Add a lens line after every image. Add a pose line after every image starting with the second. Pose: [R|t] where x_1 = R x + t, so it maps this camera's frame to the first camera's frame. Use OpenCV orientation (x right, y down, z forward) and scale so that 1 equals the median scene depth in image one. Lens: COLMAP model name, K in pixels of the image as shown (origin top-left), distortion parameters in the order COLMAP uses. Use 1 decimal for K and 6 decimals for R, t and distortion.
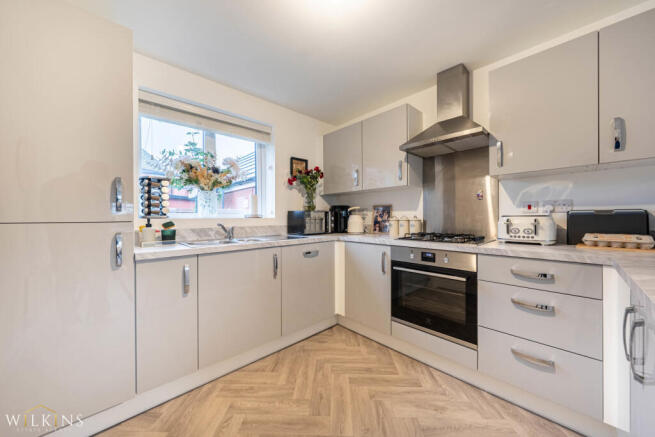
lens RADIAL K [[233.6, 0, 327.5], [0, 233.6, 218.5], [0, 0, 1]] dist [-0.005745, 0.000133]
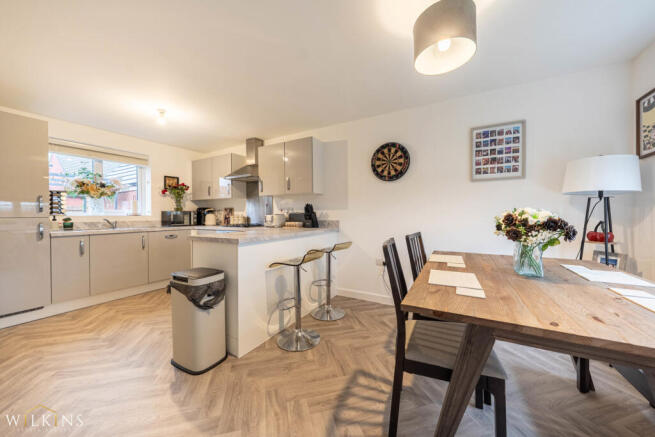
lens RADIAL K [[233.6, 0, 327.5], [0, 233.6, 218.5], [0, 0, 1]] dist [-0.005745, 0.000133]
pose [[0.955604, -0.003020, 0.294639, 0.538281], [0.000841, 0.999971, 0.007522, 0.007257], [-0.294654, -0.006940, 0.955579, -1.003330]]
